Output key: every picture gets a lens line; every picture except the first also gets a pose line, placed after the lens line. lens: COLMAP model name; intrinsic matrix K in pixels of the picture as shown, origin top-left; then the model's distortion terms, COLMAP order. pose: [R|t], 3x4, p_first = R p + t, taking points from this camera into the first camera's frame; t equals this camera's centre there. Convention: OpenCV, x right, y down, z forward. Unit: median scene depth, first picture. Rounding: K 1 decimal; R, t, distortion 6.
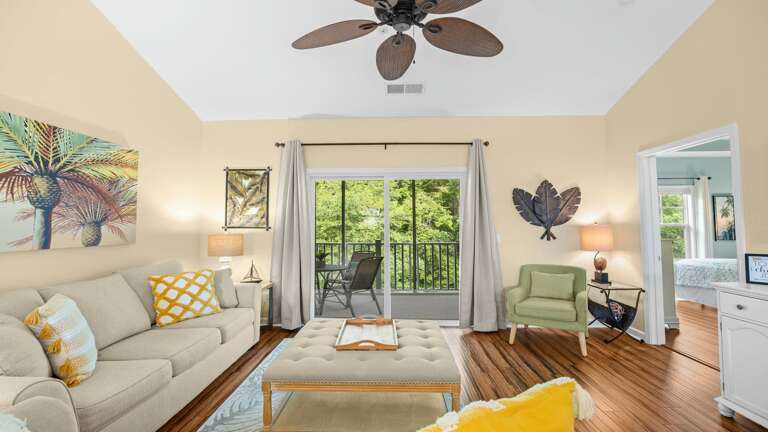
lens RADIAL K [[357.1, 0, 384.8], [0, 357.1, 209.0], [0, 0, 1]] dist [-0.011057, -0.000176]
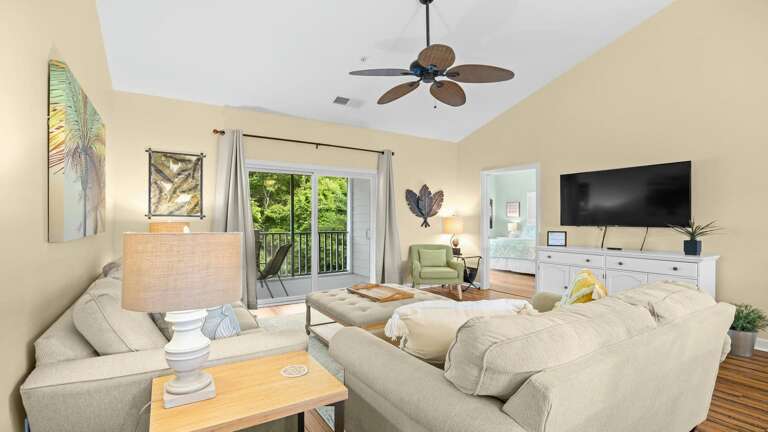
lens RADIAL K [[357.9, 0, 384.0], [0, 357.9, 216.0], [0, 0, 1]] dist [-0.005860, -0.000066]
pose [[0.829401, 0.011735, 0.558530, -0.490570], [-0.033904, 0.998994, 0.029357, 0.007179], [-0.557624, -0.043286, 0.828964, -0.086254]]
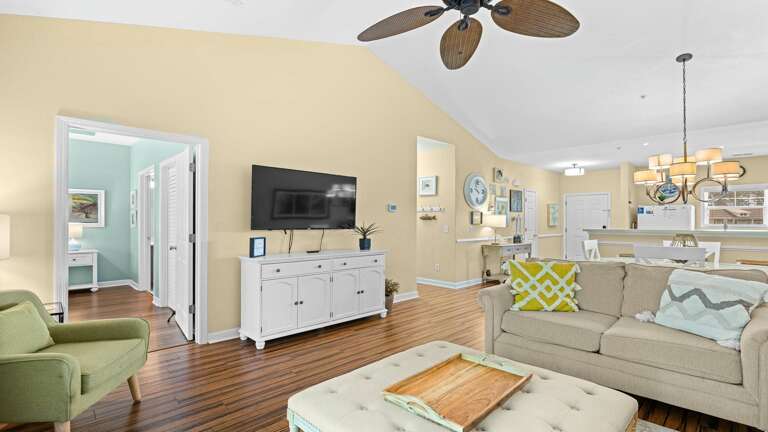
lens RADIAL K [[357.1, 0, 384.8], [0, 357.1, 209.0], [0, 0, 1]] dist [-0.011057, -0.000176]
pose [[-0.720425, 0.028410, 0.692950, -0.239528], [-0.034929, 0.996406, -0.077165, 0.056452], [-0.692652, -0.079796, -0.716844, 0.957054]]
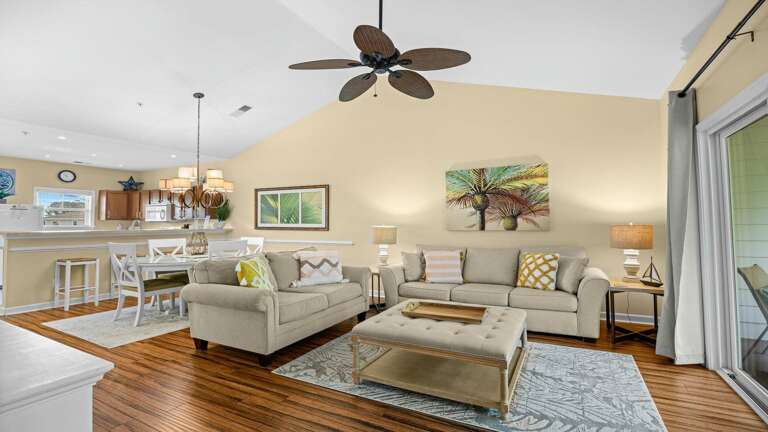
lens RADIAL K [[352.2, 0, 375.0], [0, 352.2, 205.4], [0, 0, 1]] dist [-0.017914, -0.000032]
pose [[-0.462843, -0.039509, -0.885560, 0.645000], [0.052668, 0.996016, -0.071965, 0.048963], [0.884874, -0.079949, -0.458918, 0.810546]]
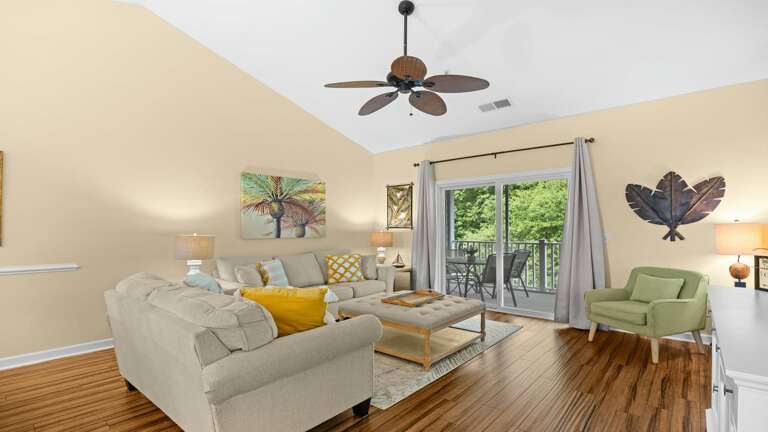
lens RADIAL K [[364.2, 0, 384.6], [0, 364.2, 230.6], [0, 0, 1]] dist [-0.006696, -0.000168]
pose [[0.773246, 0.002256, -0.634102, 0.495719], [0.033979, 0.998410, 0.044987, -0.001770], [0.633195, -0.056333, 0.771940, -0.136541]]
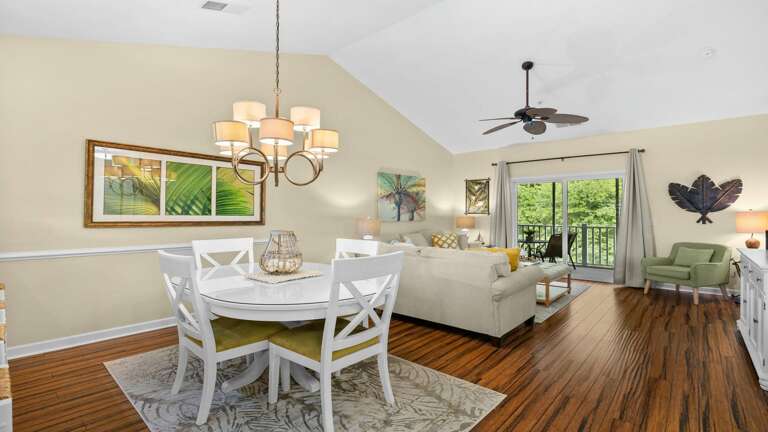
lens RADIAL K [[357.9, 0, 384.0], [0, 357.9, 216.0], [0, 0, 1]] dist [-0.005860, -0.000066]
pose [[0.767236, 0.005573, -0.641340, 0.415781], [0.030412, 0.998521, 0.045060, -0.030198], [0.640643, -0.054076, 0.765932, -0.685086]]
